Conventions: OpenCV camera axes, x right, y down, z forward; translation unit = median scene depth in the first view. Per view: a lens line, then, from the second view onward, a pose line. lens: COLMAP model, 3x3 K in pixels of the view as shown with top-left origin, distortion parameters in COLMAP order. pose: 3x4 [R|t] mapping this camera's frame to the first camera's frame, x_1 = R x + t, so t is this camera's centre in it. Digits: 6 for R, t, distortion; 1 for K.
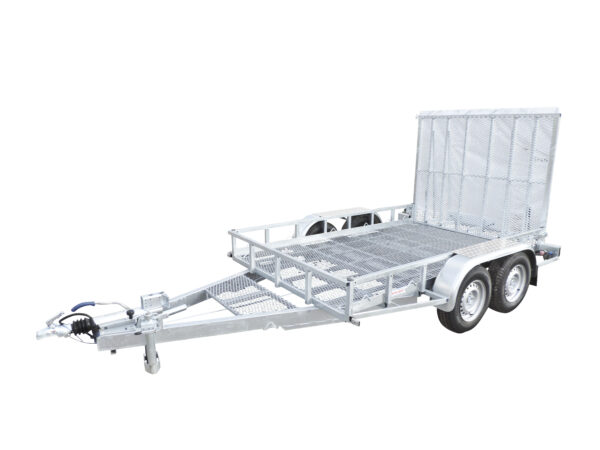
lens RADIAL K [[440.9, 0, 300.0], [0, 440.9, 225.0], [0, 0, 1]] dist [-0.004526, 0.001531]
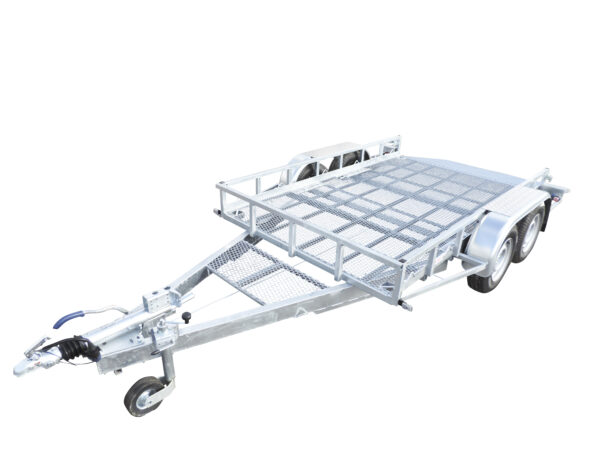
lens RADIAL K [[440.9, 0, 300.0], [0, 440.9, 225.0], [0, 0, 1]] dist [-0.004526, 0.001531]
pose [[0.983084, -0.049910, 0.176225, -0.187671], [0.011201, 0.976738, 0.214143, -0.103660], [-0.182814, -0.208546, 0.960774, 0.199383]]
